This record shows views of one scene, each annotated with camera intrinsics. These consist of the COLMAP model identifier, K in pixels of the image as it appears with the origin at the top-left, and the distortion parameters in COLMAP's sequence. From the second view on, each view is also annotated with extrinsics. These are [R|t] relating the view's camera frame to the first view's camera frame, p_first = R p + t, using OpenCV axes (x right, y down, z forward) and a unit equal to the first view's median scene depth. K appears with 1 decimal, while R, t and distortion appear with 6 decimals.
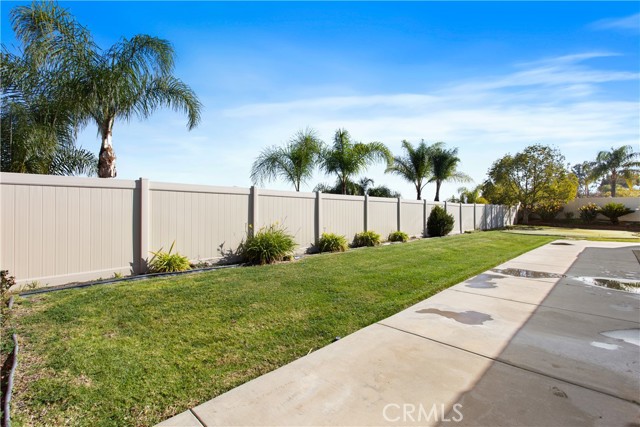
lens RADIAL K [[299.8, 0, 316.8], [0, 299.8, 213.1], [0, 0, 1]] dist [-0.003720, -0.002732]
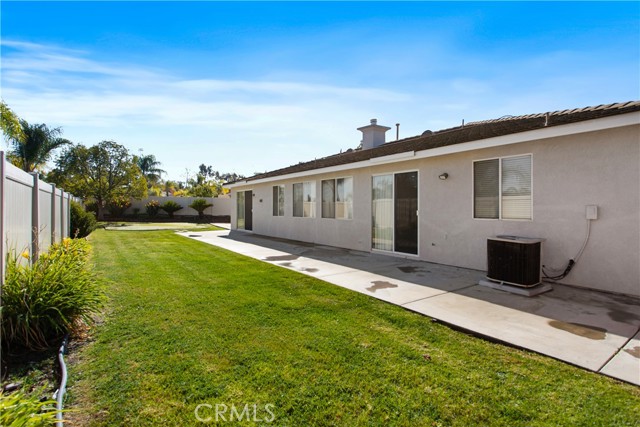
lens RADIAL K [[299.8, 0, 318.3], [0, 299.8, 211.2], [0, 0, 1]] dist [-0.003720, -0.002732]
pose [[0.159787, -0.008480, 0.987115, -0.161513], [-0.003730, 0.999951, 0.009195, -0.004942], [-0.987144, -0.005152, 0.159747, 0.171176]]
